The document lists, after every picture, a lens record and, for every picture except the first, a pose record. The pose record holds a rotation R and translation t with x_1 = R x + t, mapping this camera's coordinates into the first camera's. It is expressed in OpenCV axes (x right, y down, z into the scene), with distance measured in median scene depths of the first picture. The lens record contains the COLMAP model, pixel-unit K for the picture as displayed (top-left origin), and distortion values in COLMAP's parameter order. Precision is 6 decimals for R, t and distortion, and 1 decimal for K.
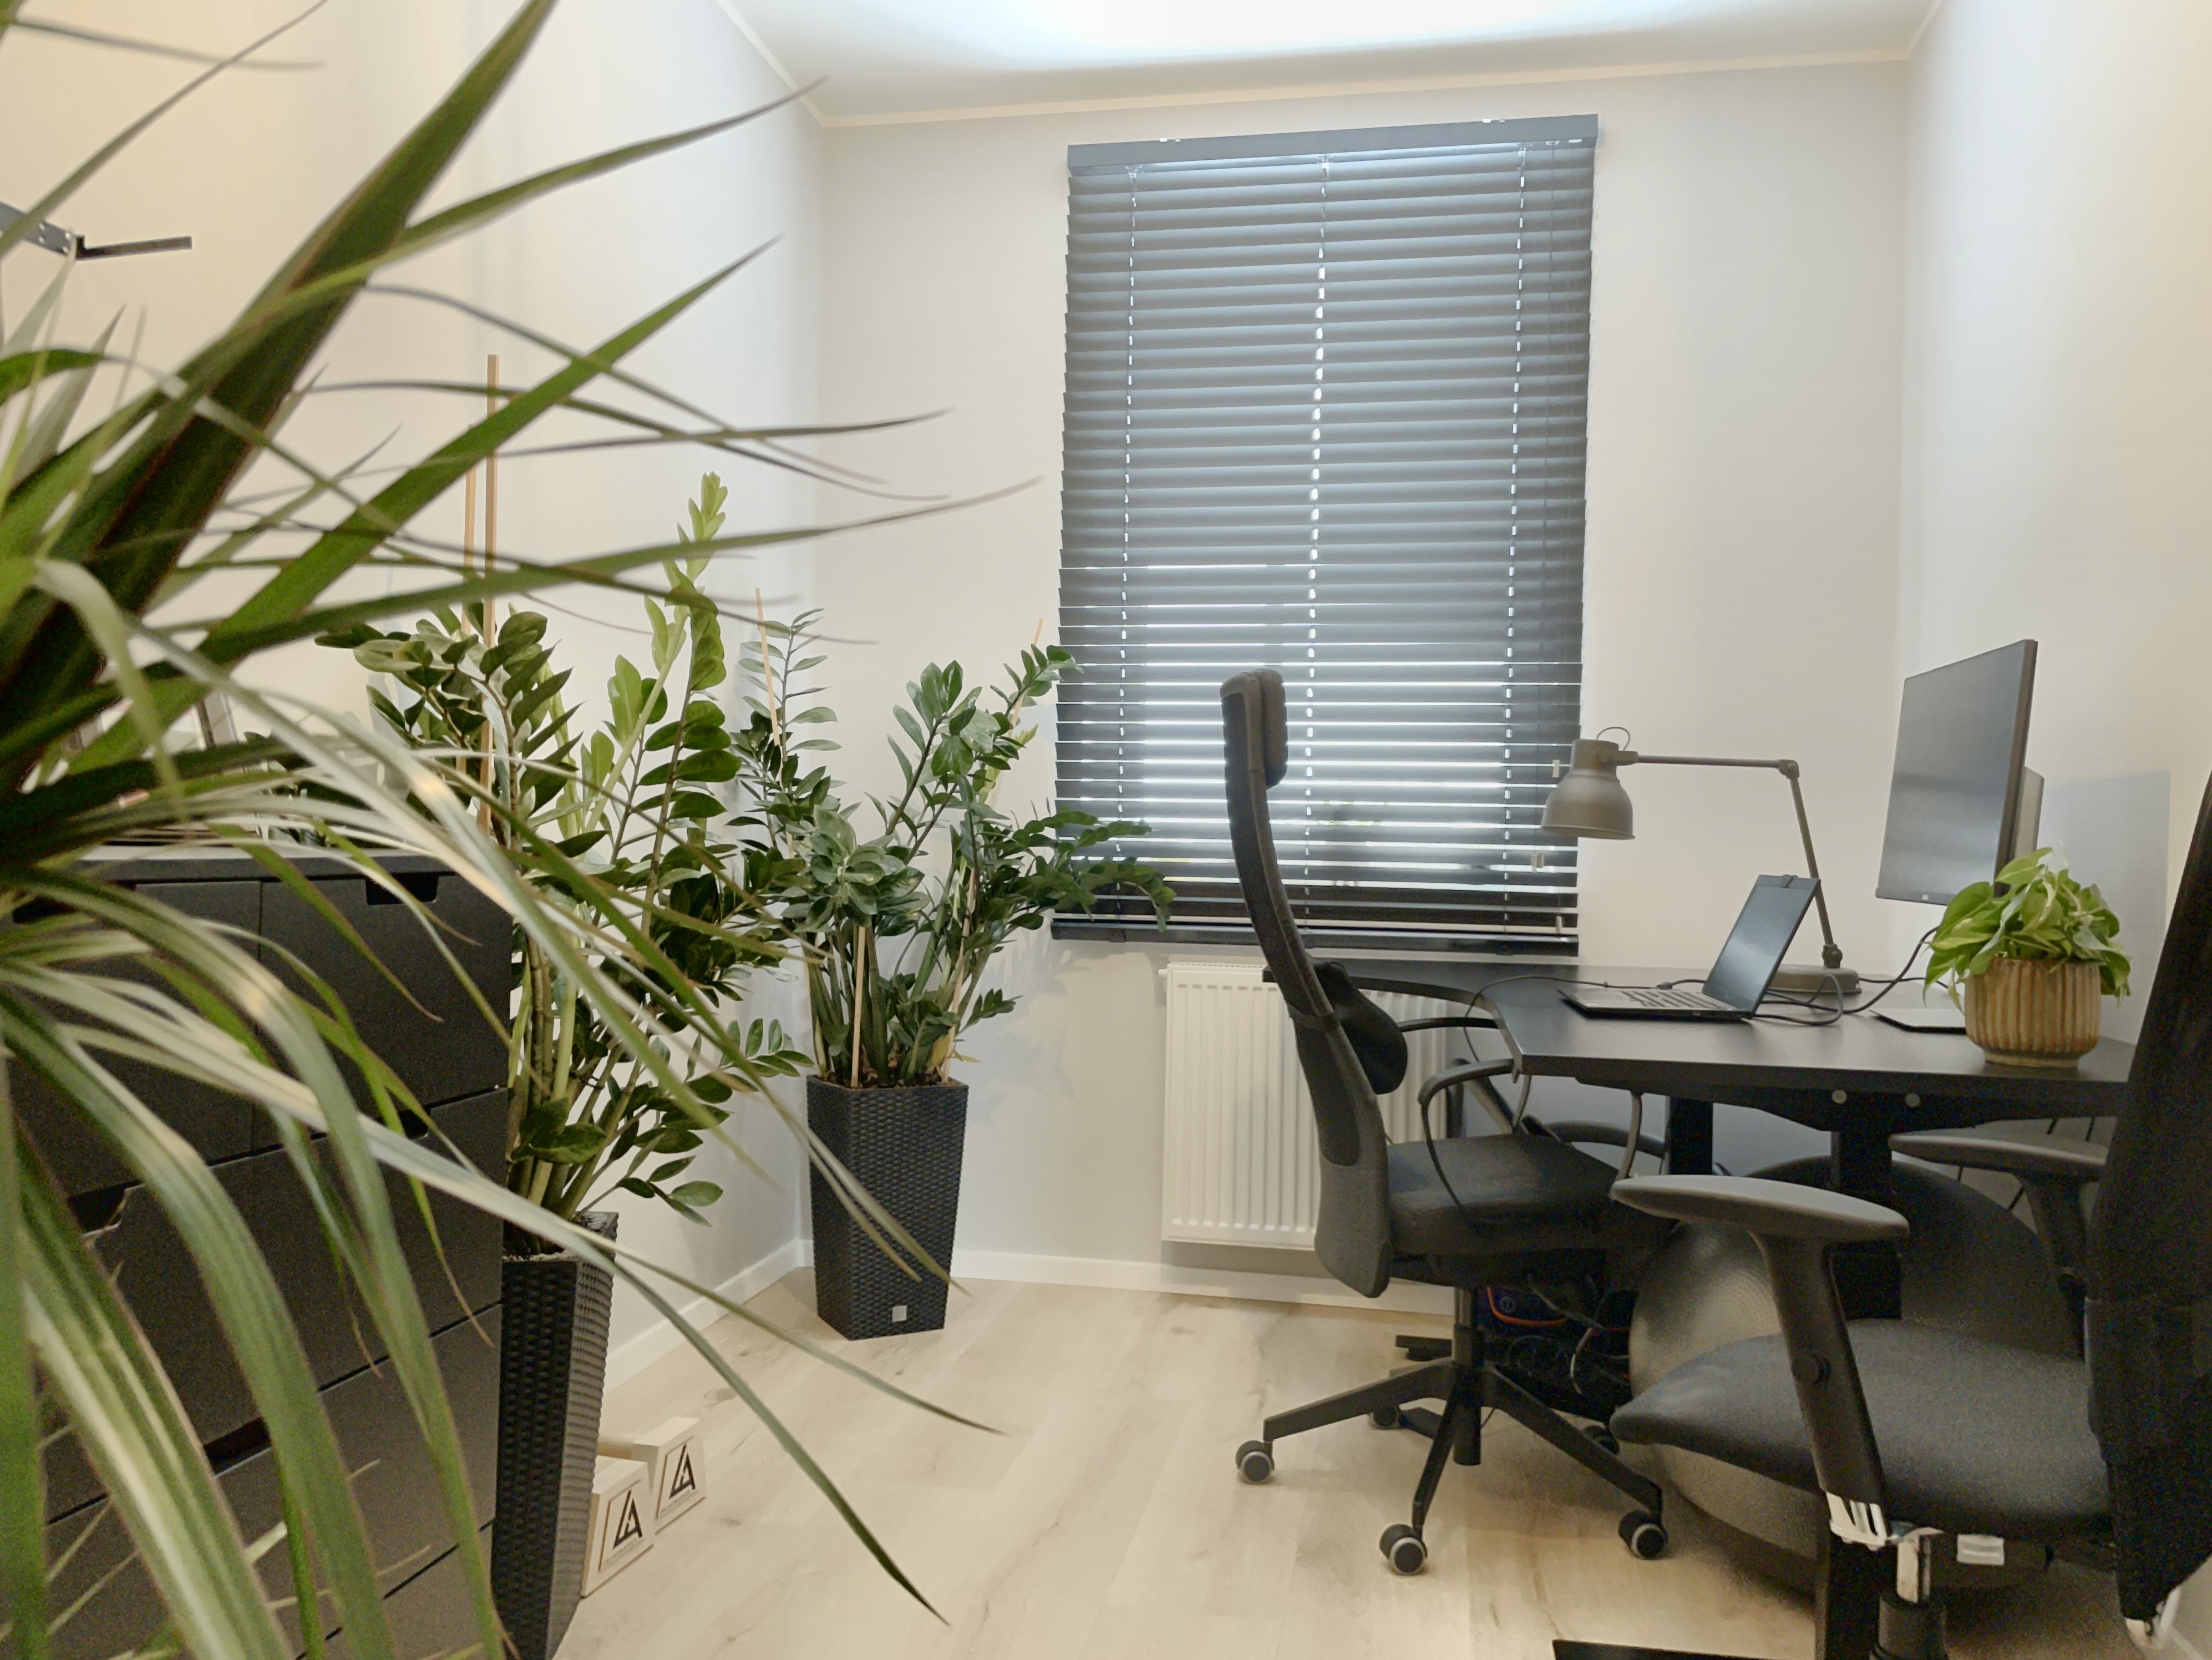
lens RADIAL K [[1756.9, 0, 1062.4], [0, 1756.9, 831.2], [0, 0, 1]] dist [0.147352, -0.169076]
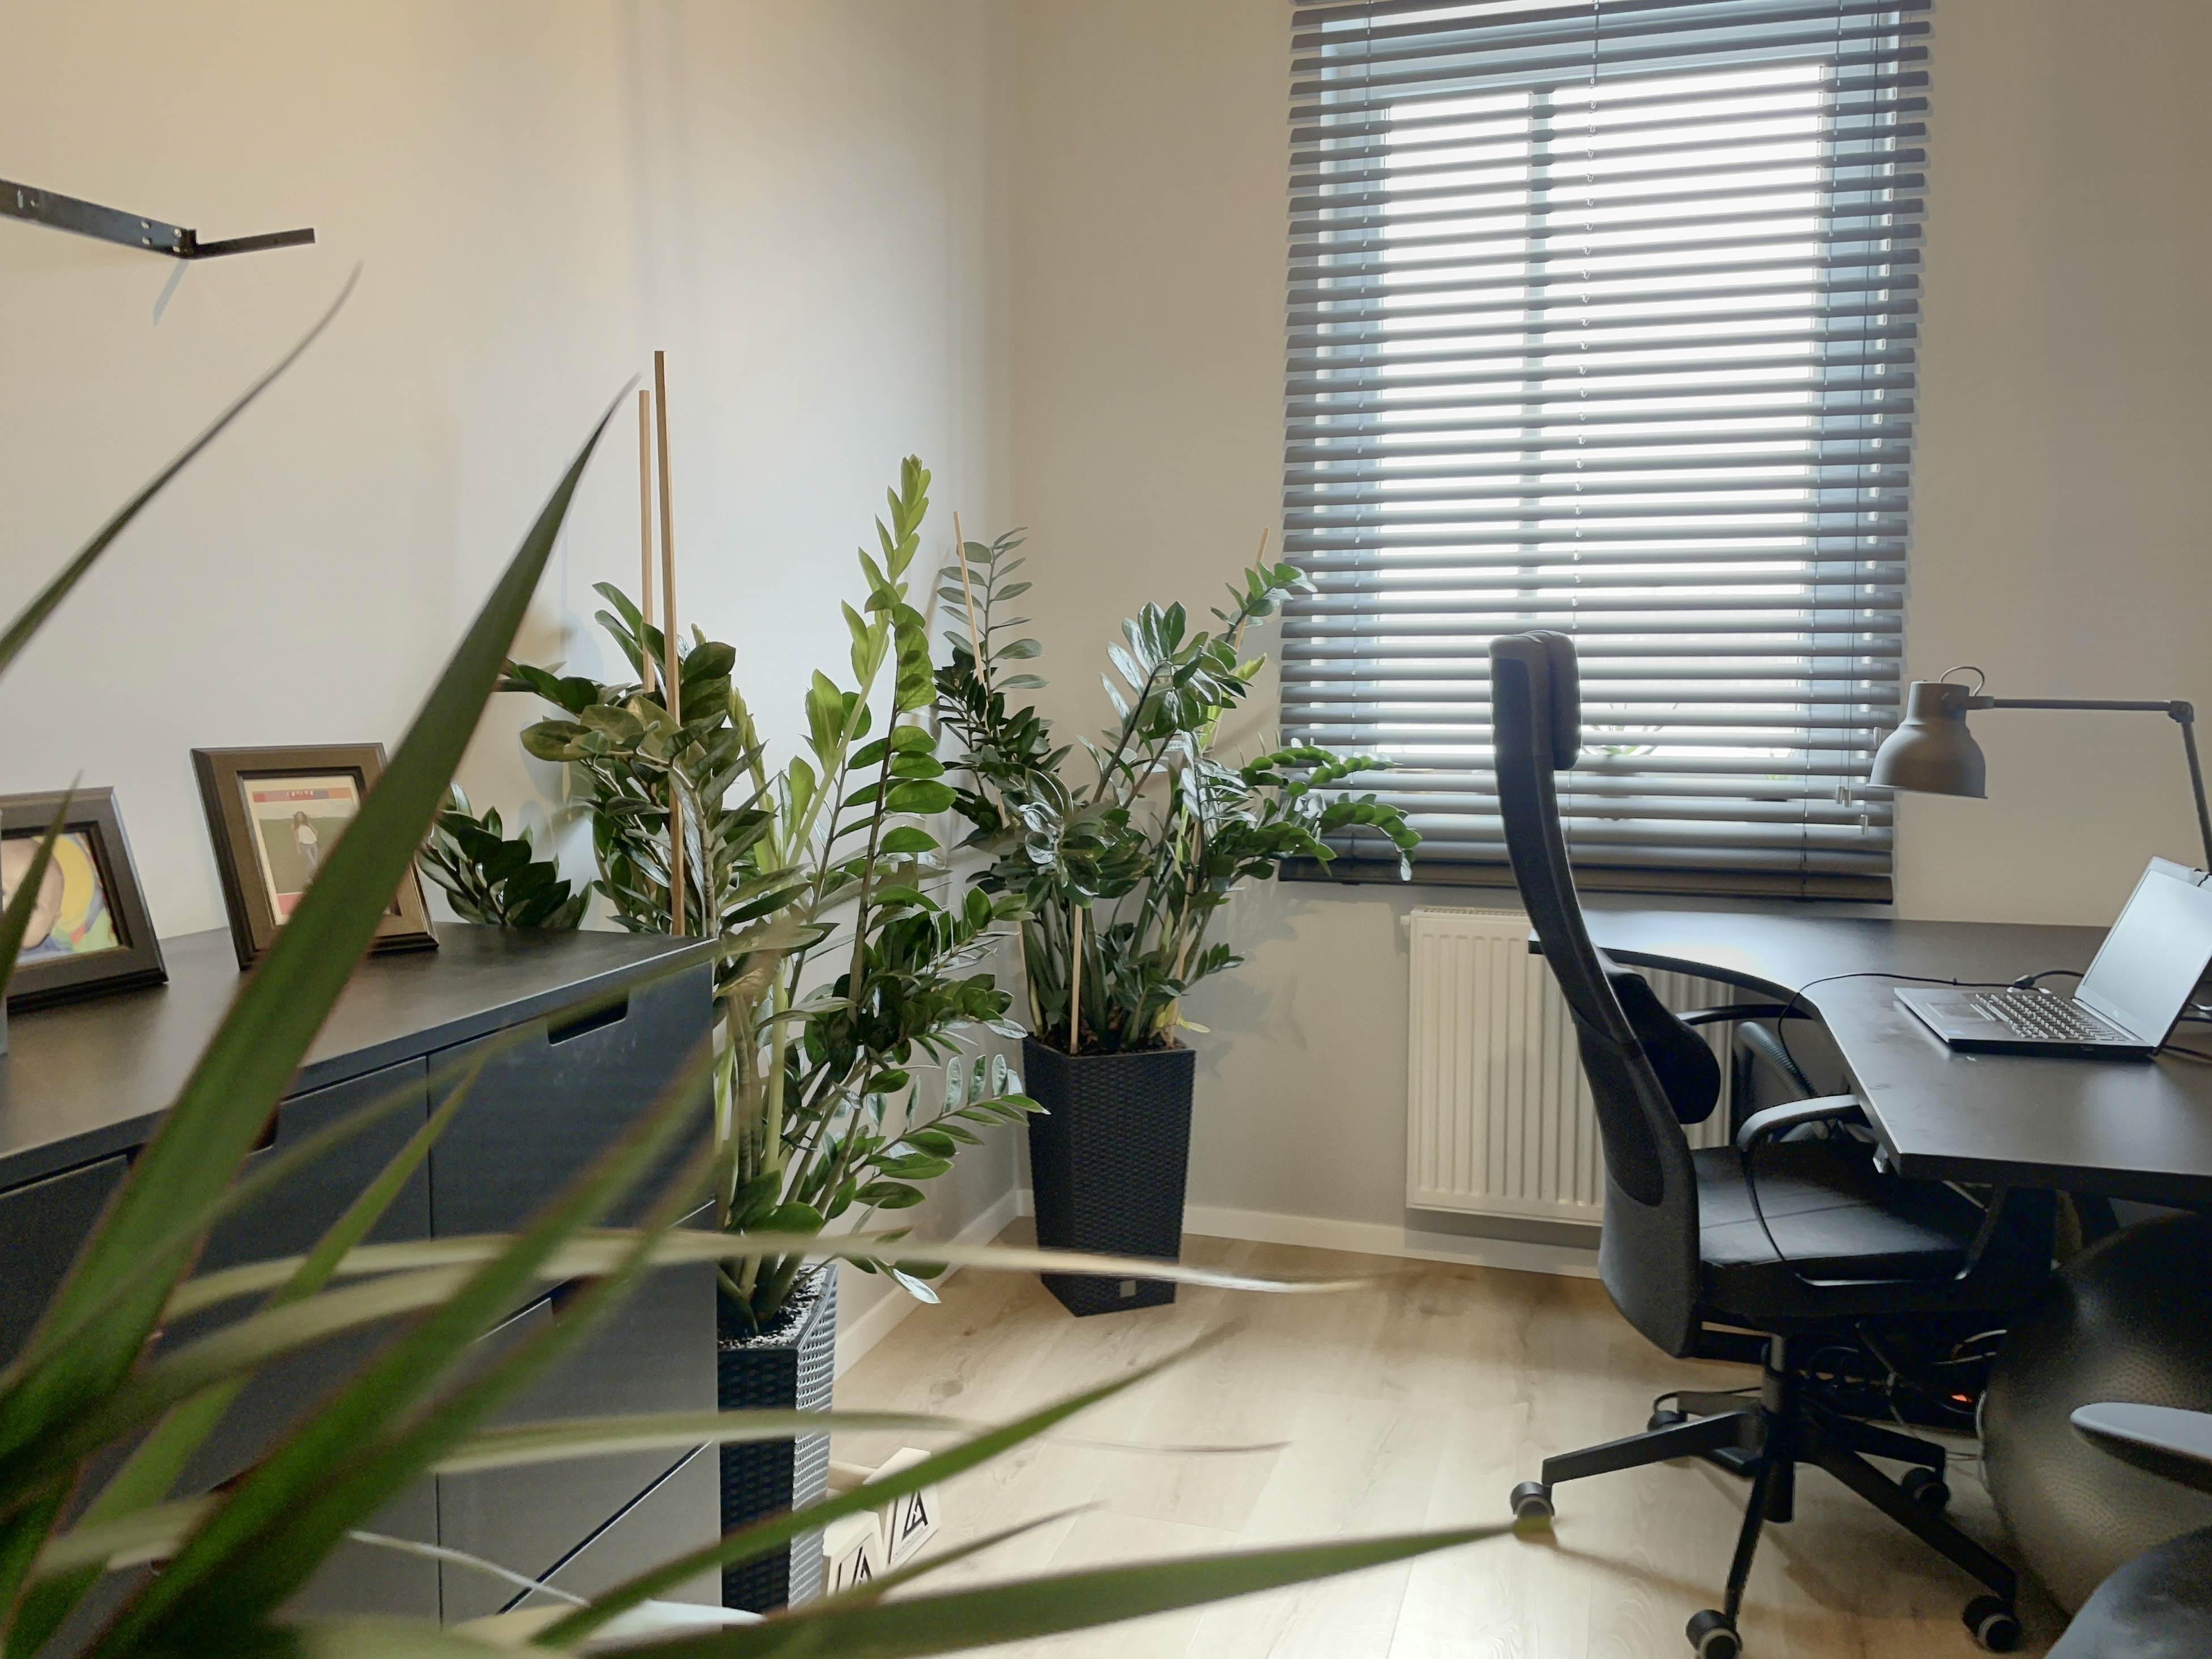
lens RADIAL K [[1756.7, 0, 1062.4], [0, 1756.7, 830.7], [0, 0, 1]] dist [0.147352, -0.169076]
pose [[0.994213, -0.010384, -0.106922, -0.022834], [0.022123, 0.993773, 0.109202, -0.075324], [0.105122, -0.110935, 0.988252, 0.089030]]
